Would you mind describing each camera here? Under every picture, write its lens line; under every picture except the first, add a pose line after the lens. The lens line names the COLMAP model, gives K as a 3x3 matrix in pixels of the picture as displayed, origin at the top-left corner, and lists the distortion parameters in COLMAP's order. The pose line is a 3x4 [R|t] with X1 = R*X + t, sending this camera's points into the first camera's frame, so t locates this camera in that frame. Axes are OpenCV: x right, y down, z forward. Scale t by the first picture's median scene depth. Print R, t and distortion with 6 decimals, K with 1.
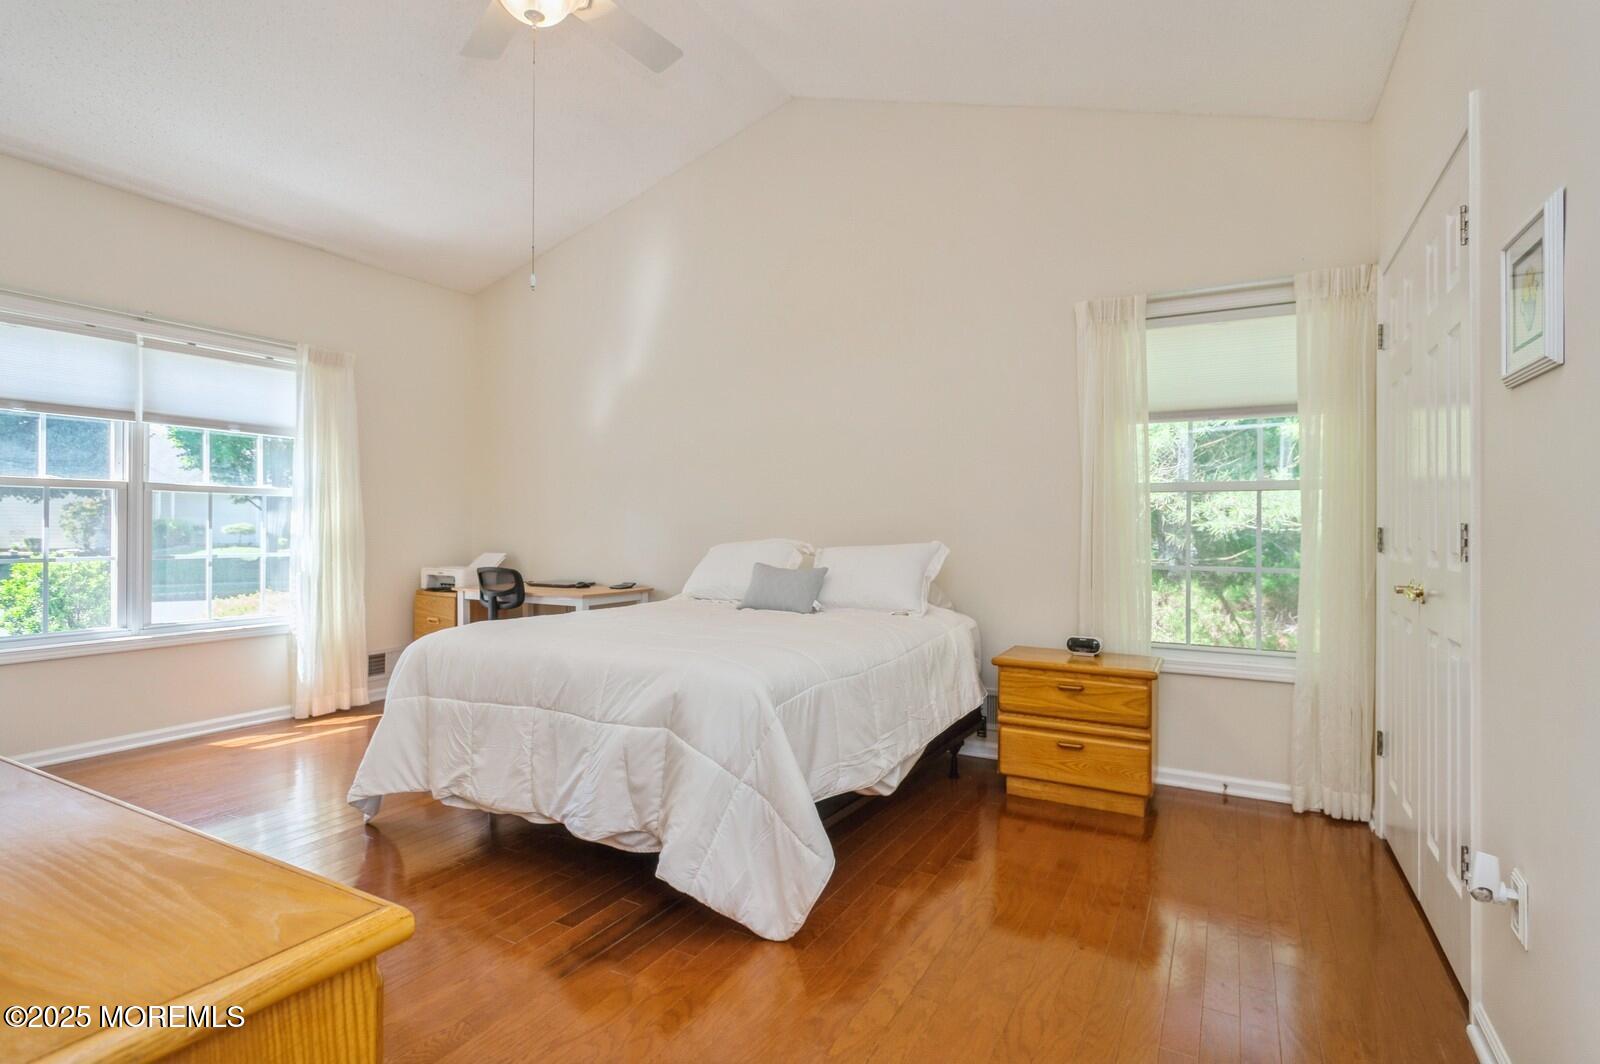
lens RADIAL K [[845.6, 0, 801.5], [0, 845.6, 529.9], [0, 0, 1]] dist [-0.020780, 0.000097]
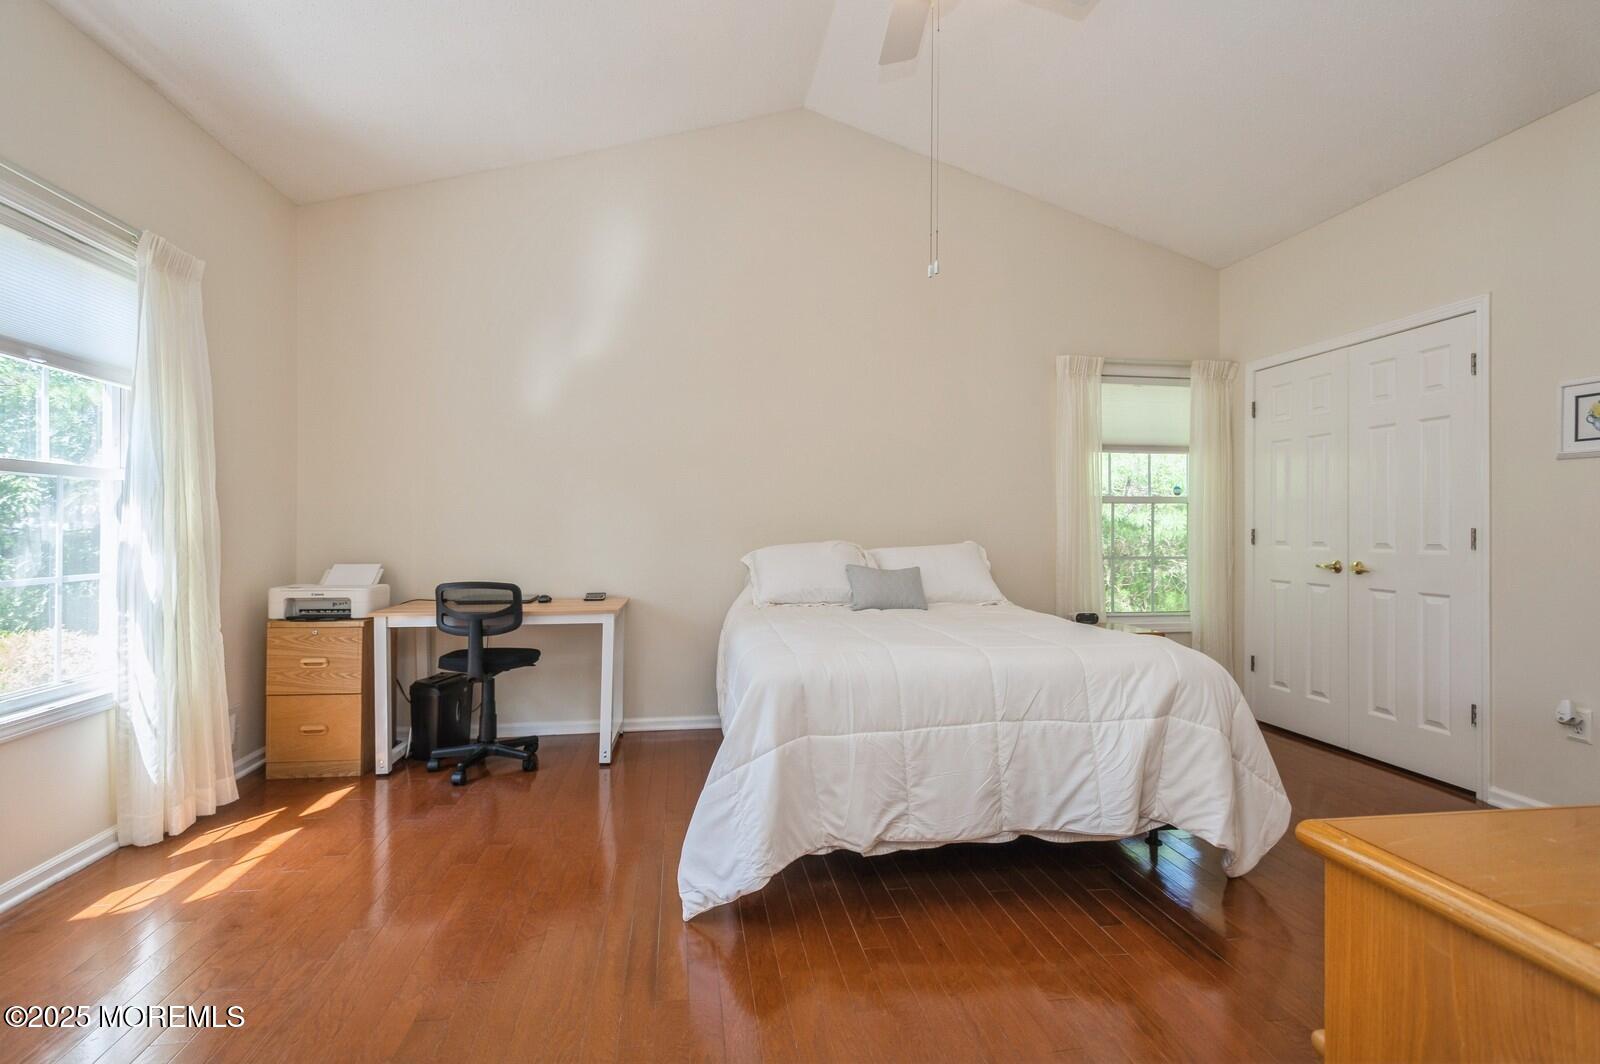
lens RADIAL K [[772.2, 0, 800.8], [0, 772.2, 530.0], [0, 0, 1]] dist [-0.000179, 0.000382]
pose [[0.776112, -0.005625, 0.630570, -0.678562], [0.003400, 0.999983, 0.004735, -0.007598], [-0.630586, -0.001531, 0.776118, 0.300697]]
